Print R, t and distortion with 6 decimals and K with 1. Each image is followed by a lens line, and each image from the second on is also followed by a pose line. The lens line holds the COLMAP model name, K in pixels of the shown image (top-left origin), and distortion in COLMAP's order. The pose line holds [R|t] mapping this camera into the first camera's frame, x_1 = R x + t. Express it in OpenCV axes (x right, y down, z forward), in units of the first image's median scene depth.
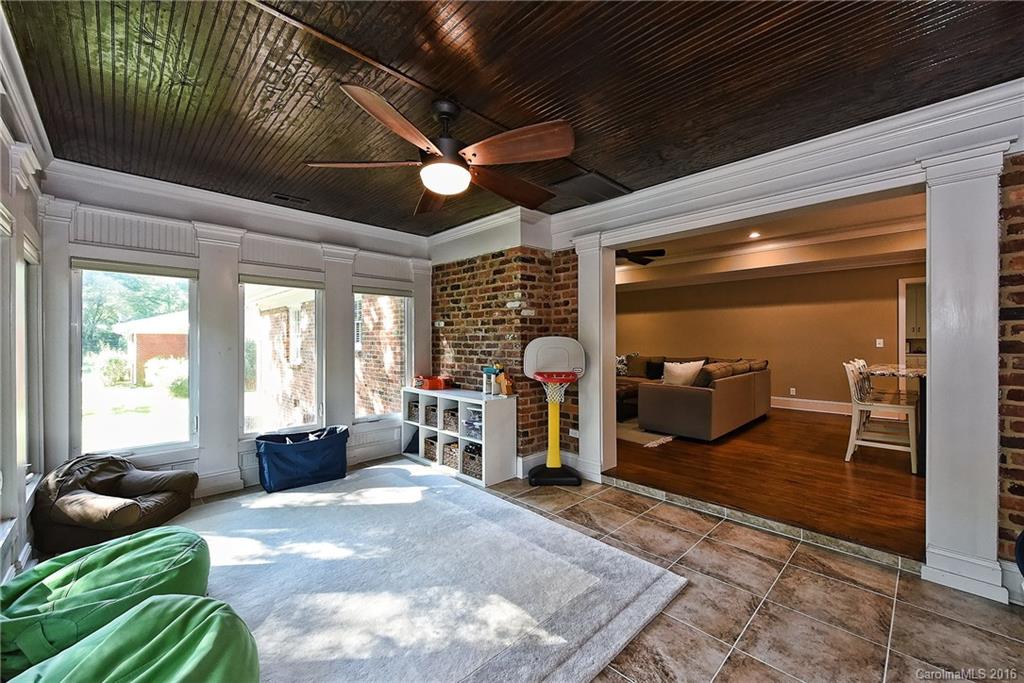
lens RADIAL K [[406.3, 0, 514.6], [0, 406.3, 340.1], [0, 0, 1]] dist [0.012579, 0.000076]
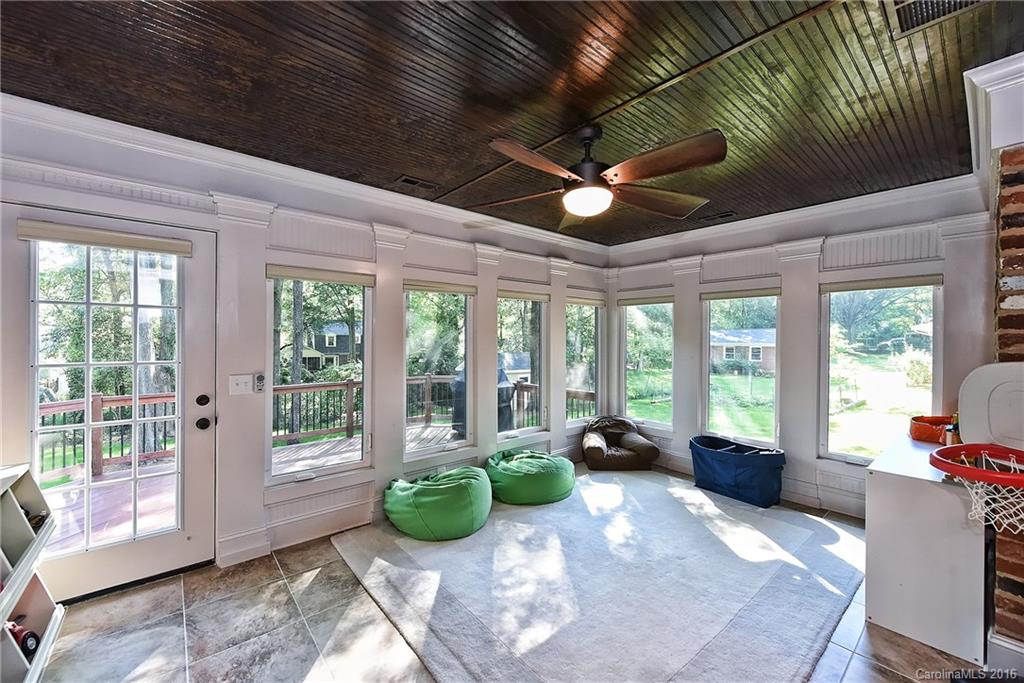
lens RADIAL K [[406.3, 0, 514.6], [0, 406.3, 340.1], [0, 0, 1]] dist [0.012579, 0.000076]
pose [[-0.058705, 0.004315, -0.998266, 0.577324], [-0.001960, 0.999988, 0.004438, -0.036789], [0.998273, 0.002217, -0.058696, 0.587246]]
